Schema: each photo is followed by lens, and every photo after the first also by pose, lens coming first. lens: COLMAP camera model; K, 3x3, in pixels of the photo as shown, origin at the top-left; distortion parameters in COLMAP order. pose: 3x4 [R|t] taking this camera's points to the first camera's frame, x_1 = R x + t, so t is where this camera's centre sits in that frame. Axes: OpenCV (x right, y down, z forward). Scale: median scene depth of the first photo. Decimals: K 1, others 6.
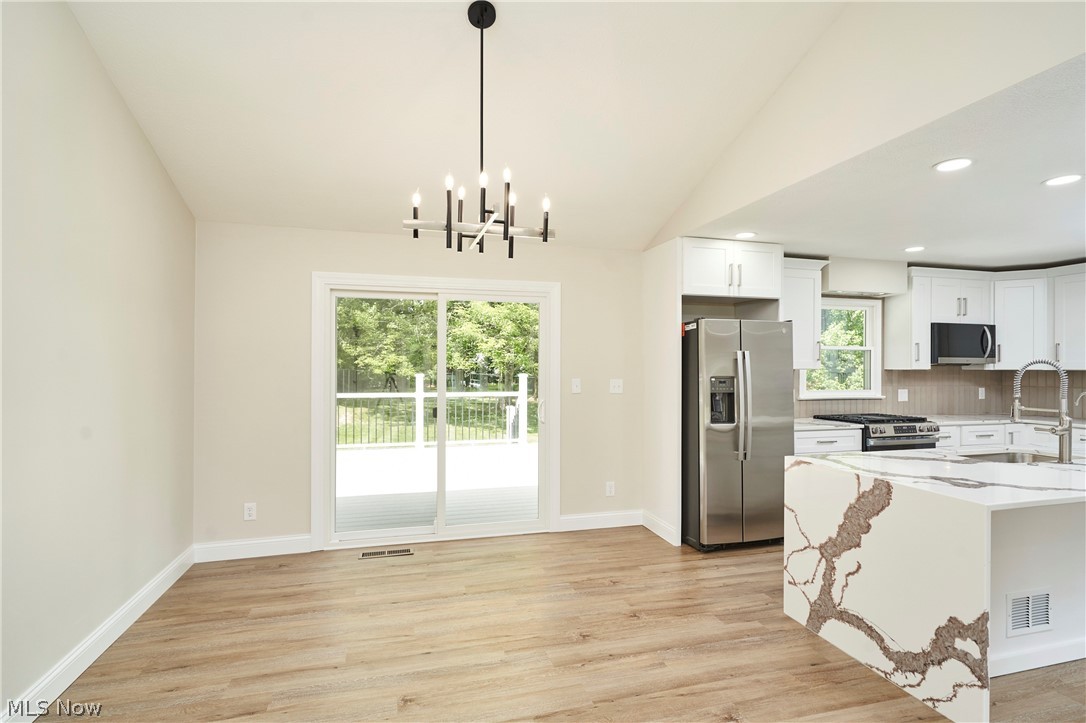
lens RADIAL K [[526.0, 0, 540.6], [0, 526.0, 365.5], [0, 0, 1]] dist [-0.001863, 0.000078]
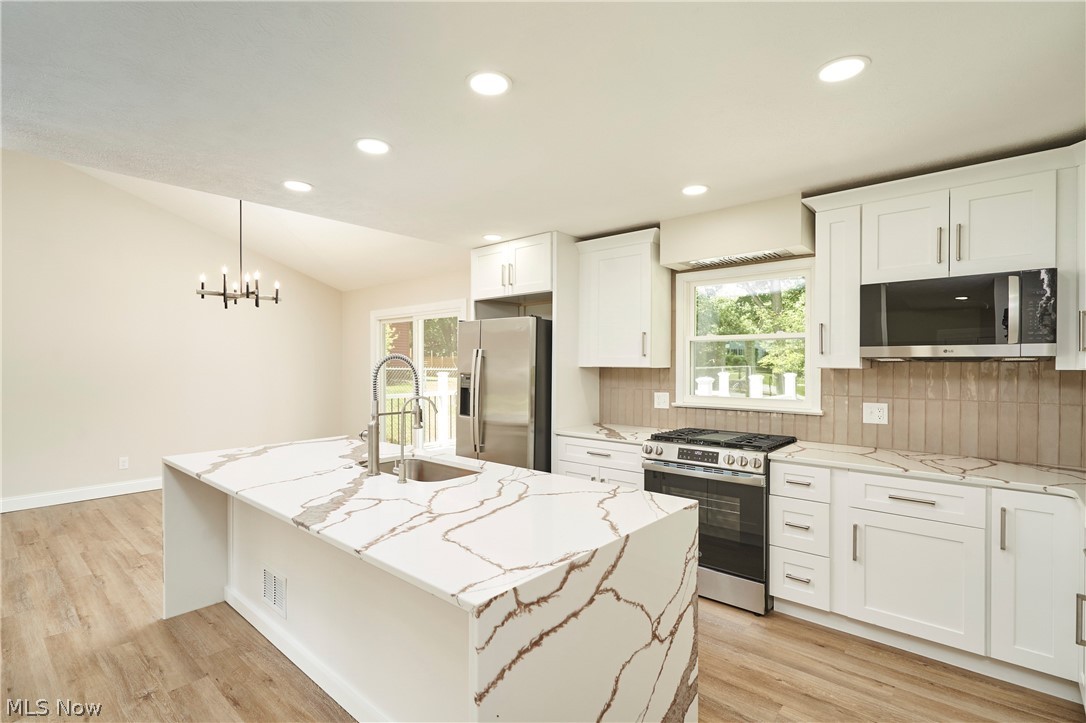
lens RADIAL K [[505.6, 0, 543.4], [0, 505.6, 363.7], [0, 0, 1]] dist [0.000729, 0.000321]
pose [[0.547186, -0.007954, -0.836973, 1.125821], [-0.001186, 0.999946, -0.010278, 0.010152], [0.837010, 0.006617, 0.547147, 0.472734]]
